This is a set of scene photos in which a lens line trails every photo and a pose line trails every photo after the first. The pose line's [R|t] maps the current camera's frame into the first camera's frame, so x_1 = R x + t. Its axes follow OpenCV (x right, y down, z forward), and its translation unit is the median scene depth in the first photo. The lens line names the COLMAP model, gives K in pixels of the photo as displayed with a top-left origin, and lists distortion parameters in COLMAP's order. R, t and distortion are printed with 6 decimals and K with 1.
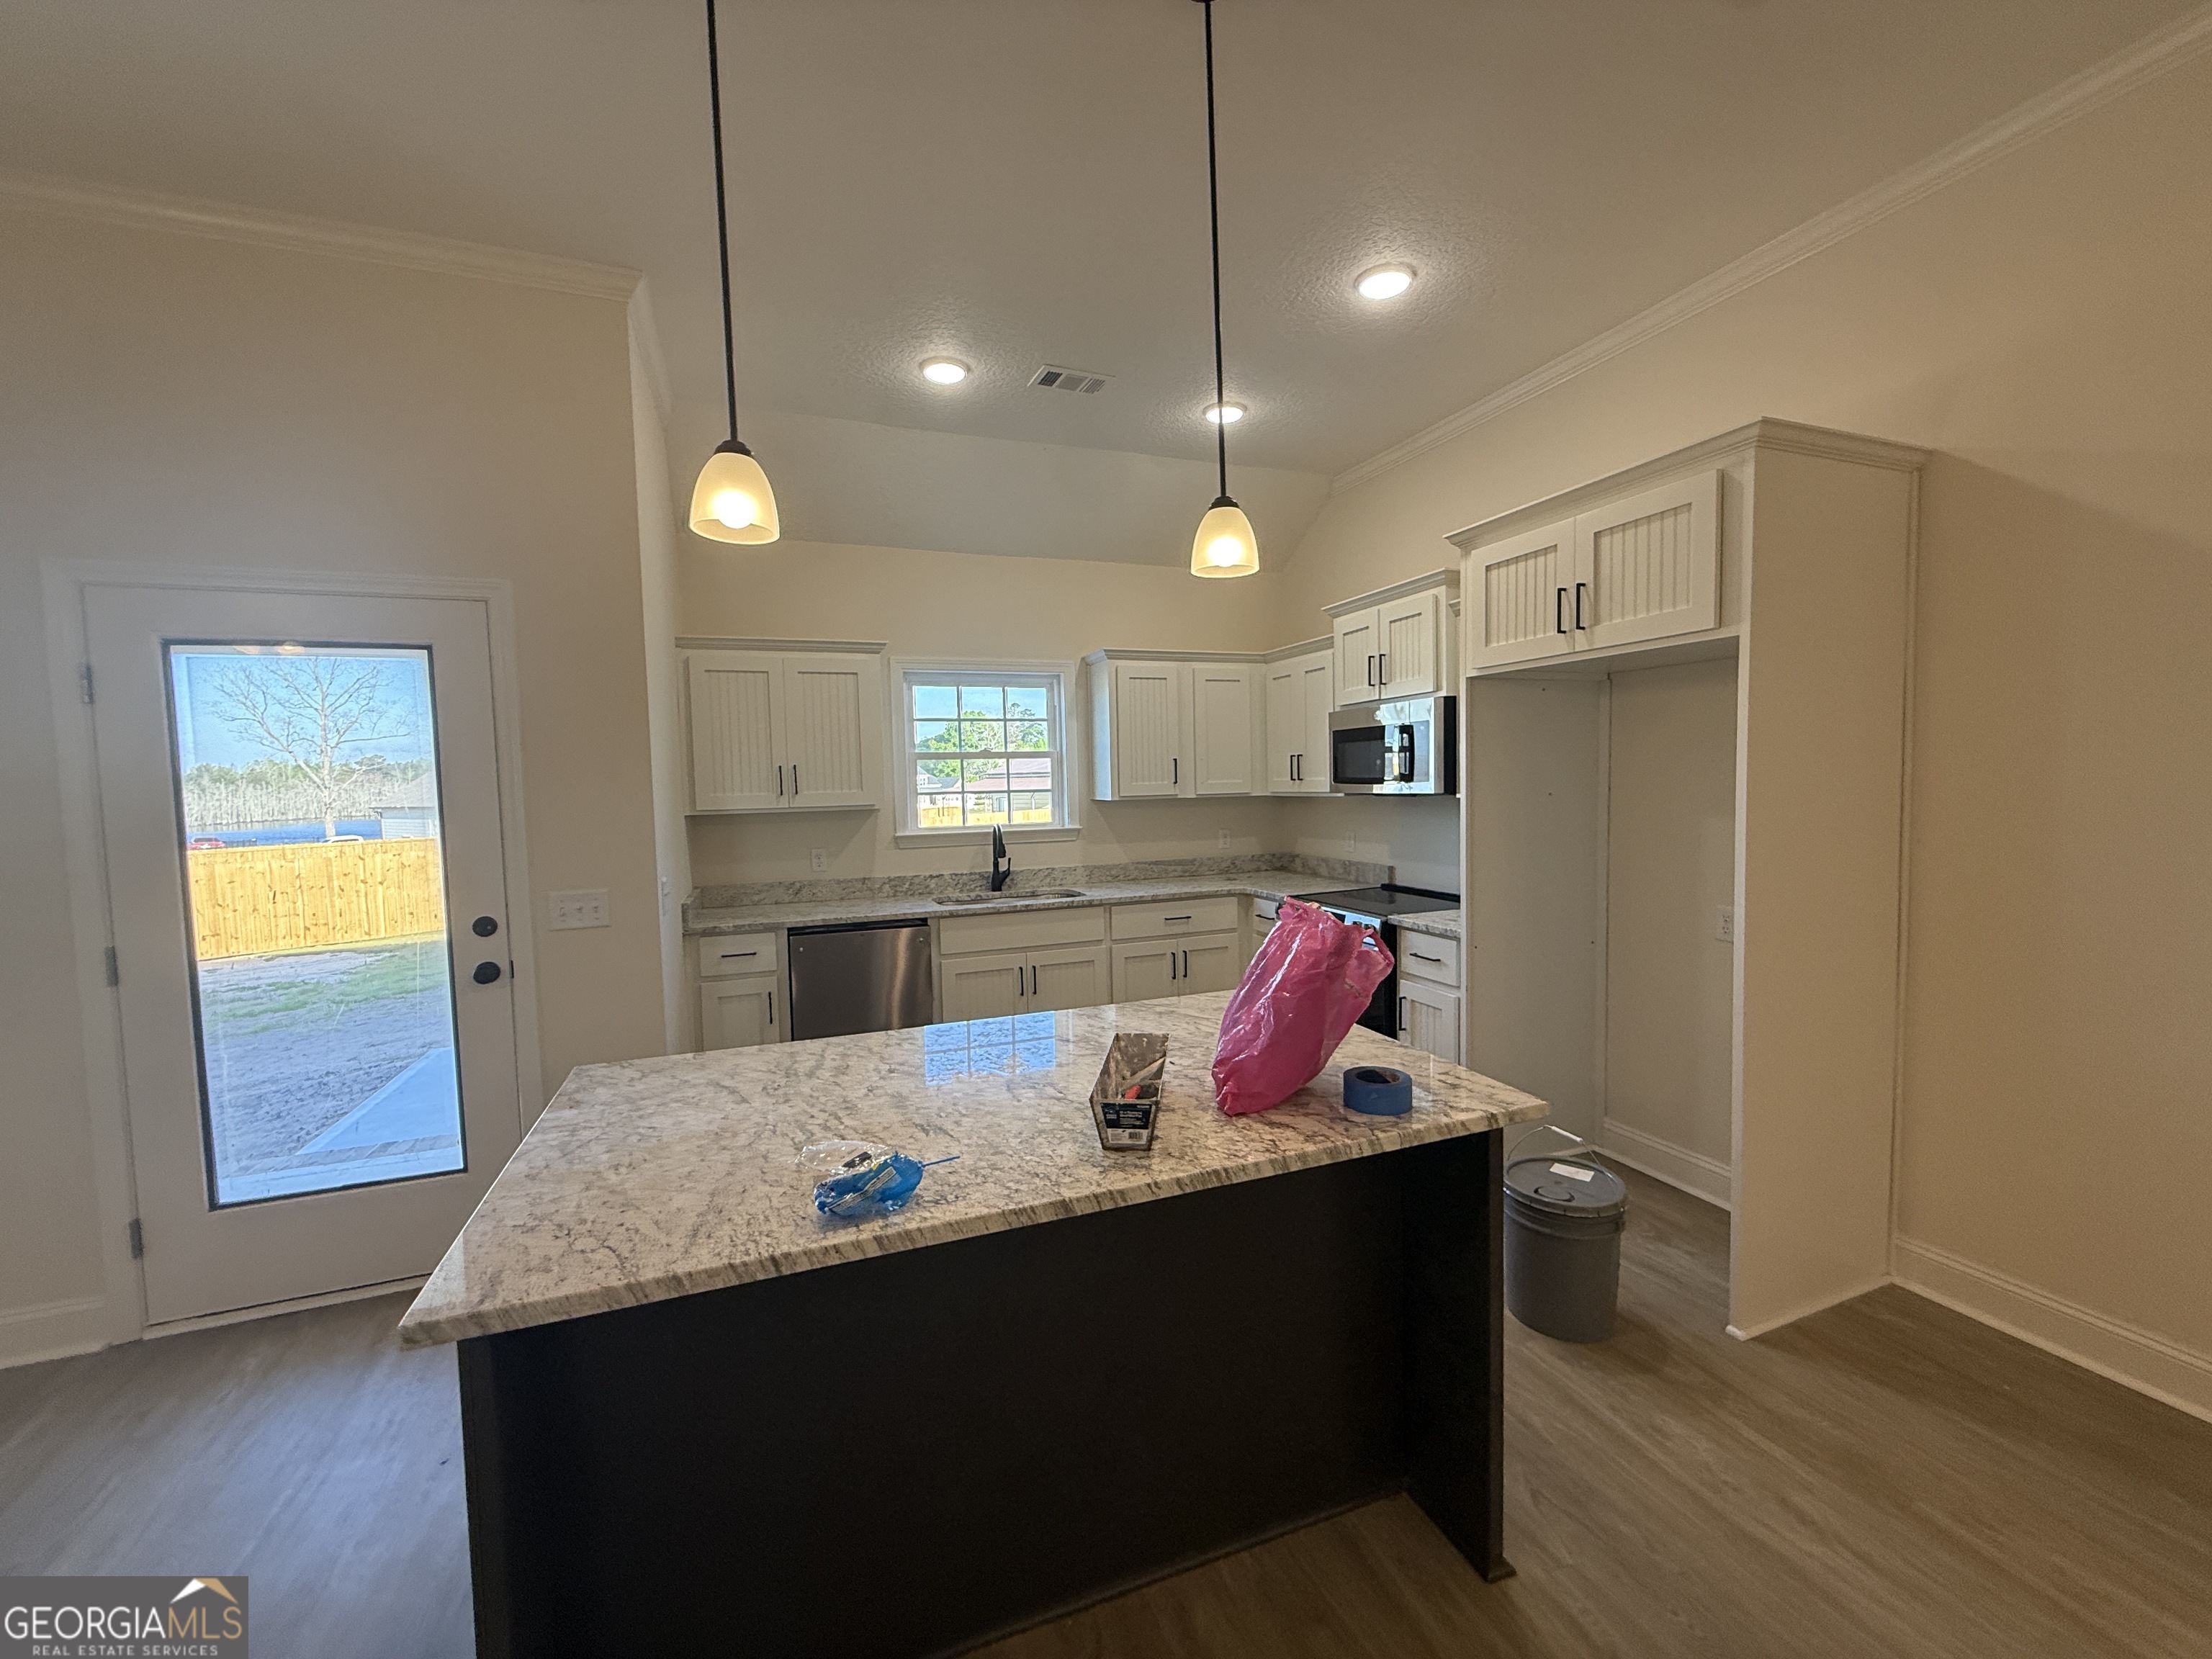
lens RADIAL K [[884.5, 0, 1100.9], [0, 884.5, 838.1], [0, 0, 1]] dist [-0.000153, 0.000189]
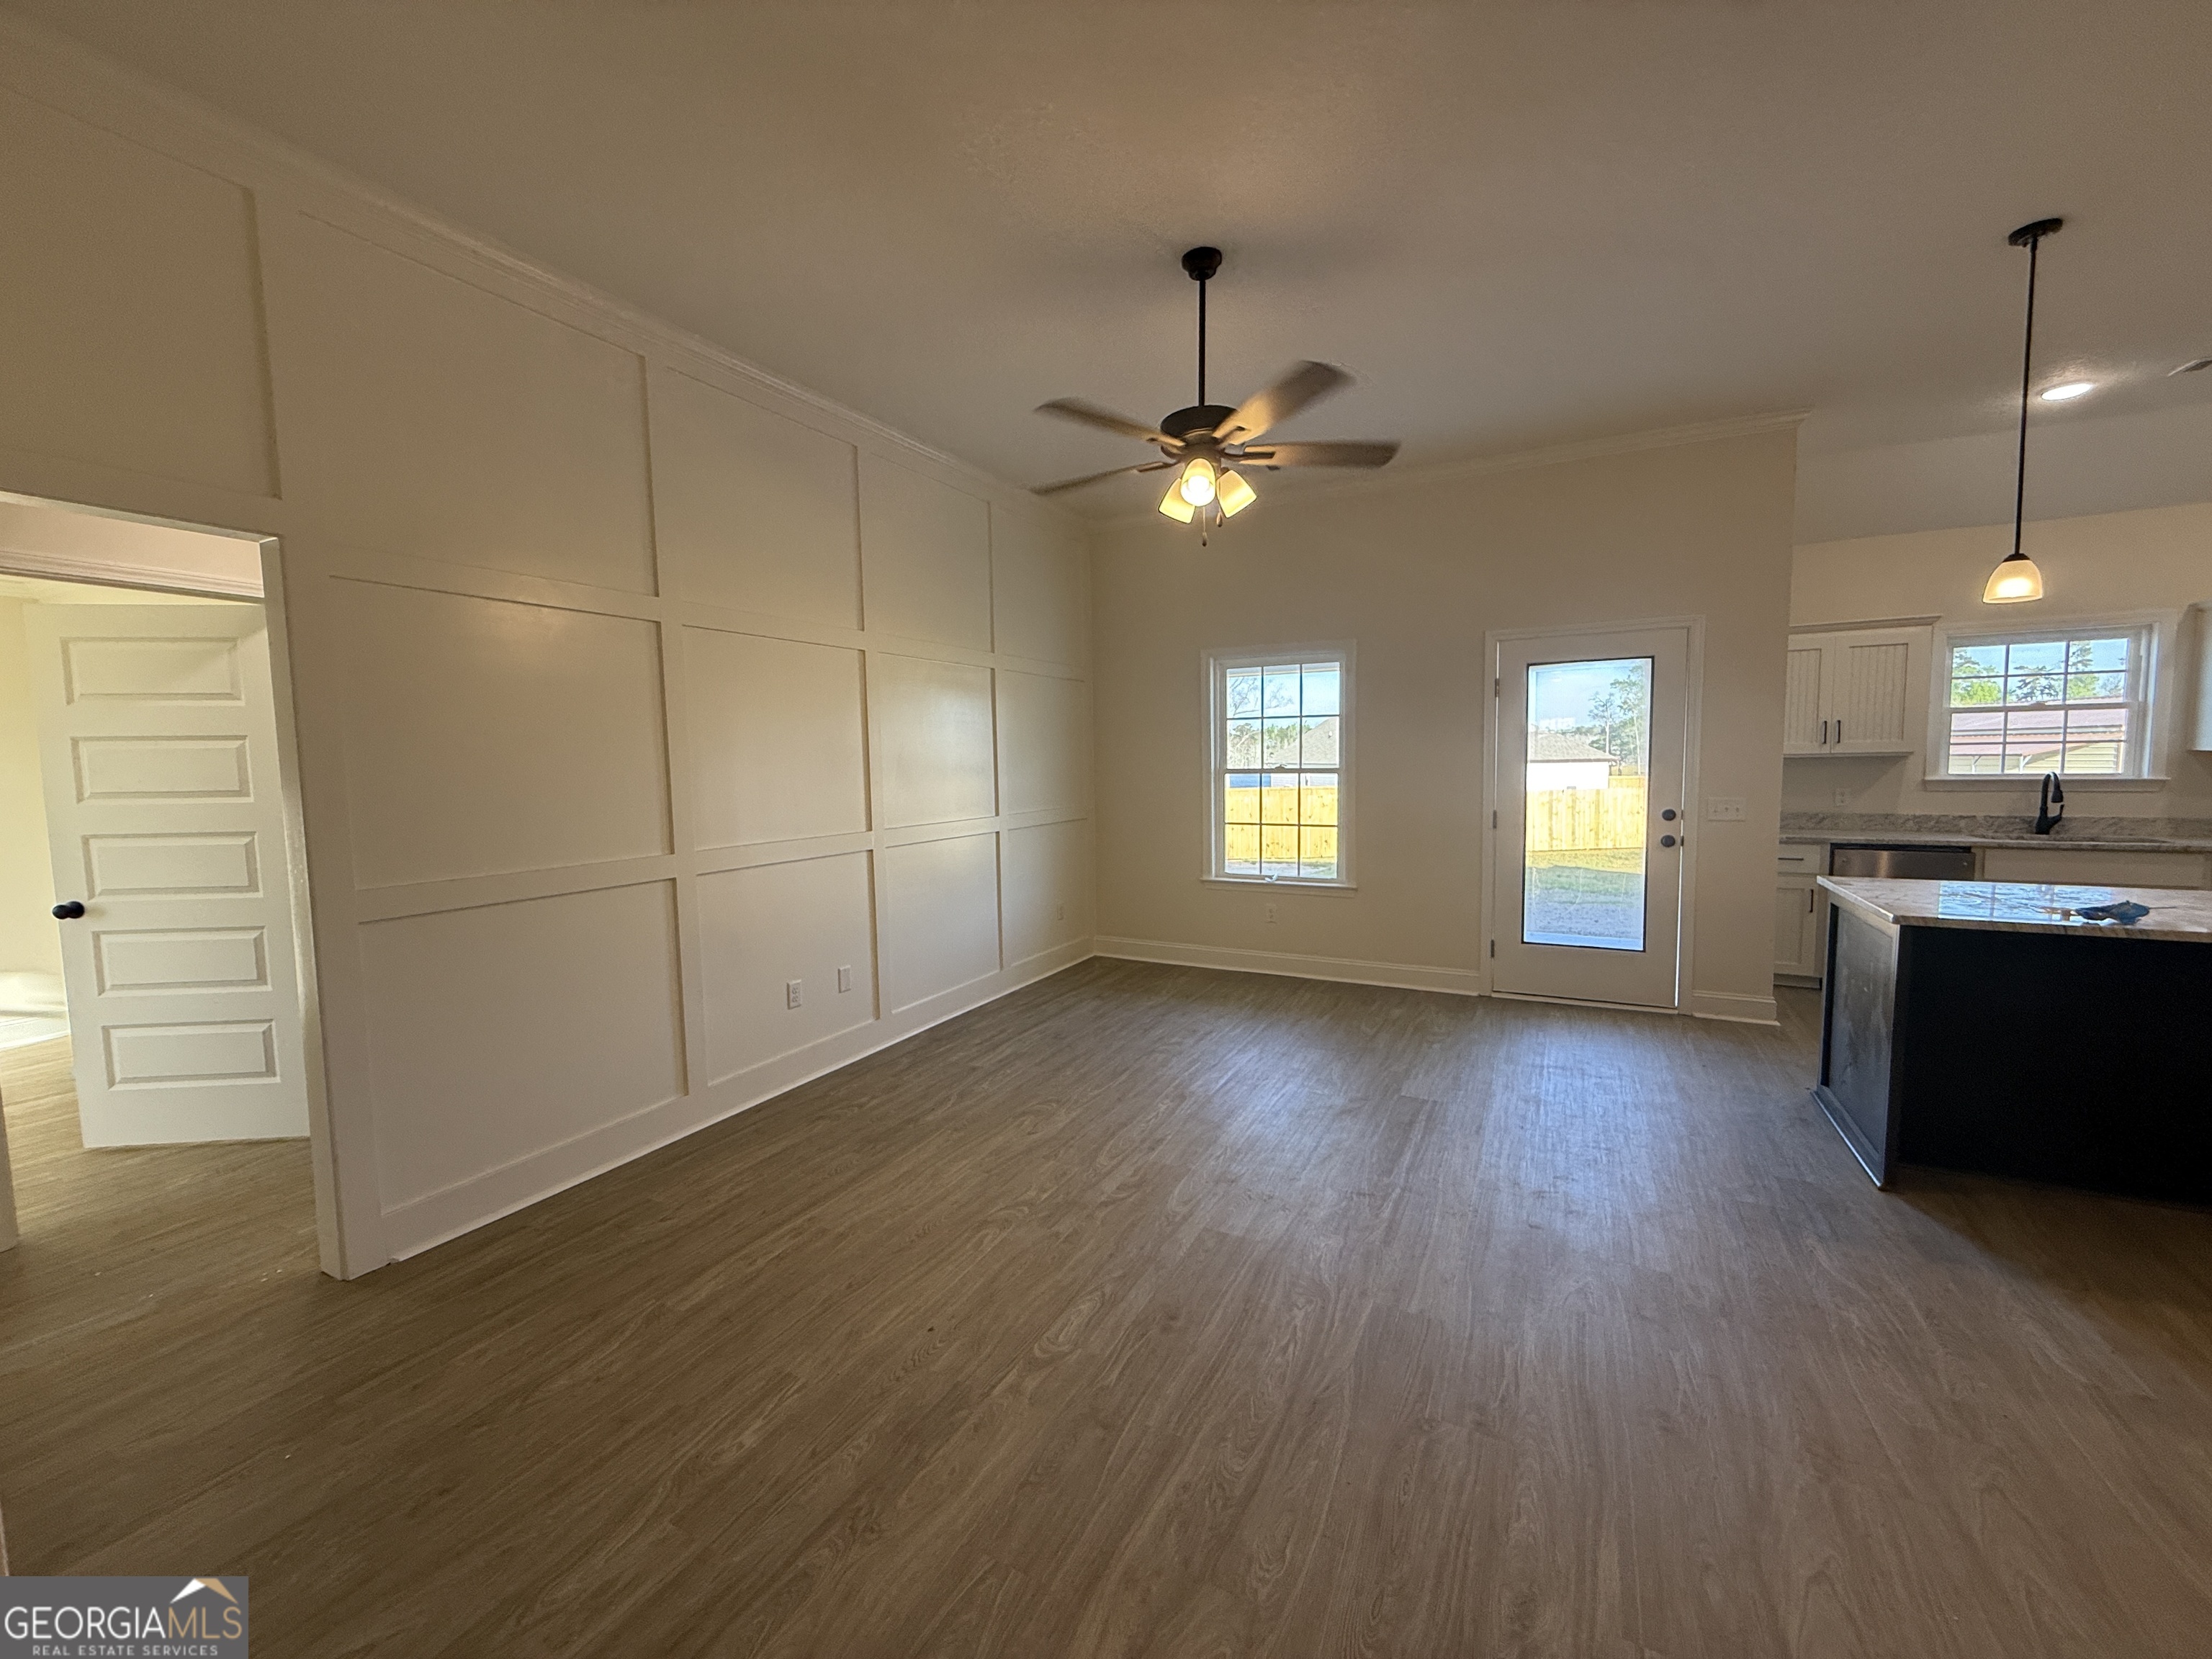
lens RADIAL K [[884.5, 0, 1104.1], [0, 884.5, 837.6], [0, 0, 1]] dist [-0.000153, 0.000189]
pose [[0.666435, 0.075501, -0.741730, -0.082095], [-0.046423, 0.997131, 0.059788, 0.053637], [0.744116, -0.005411, 0.668028, -0.583295]]
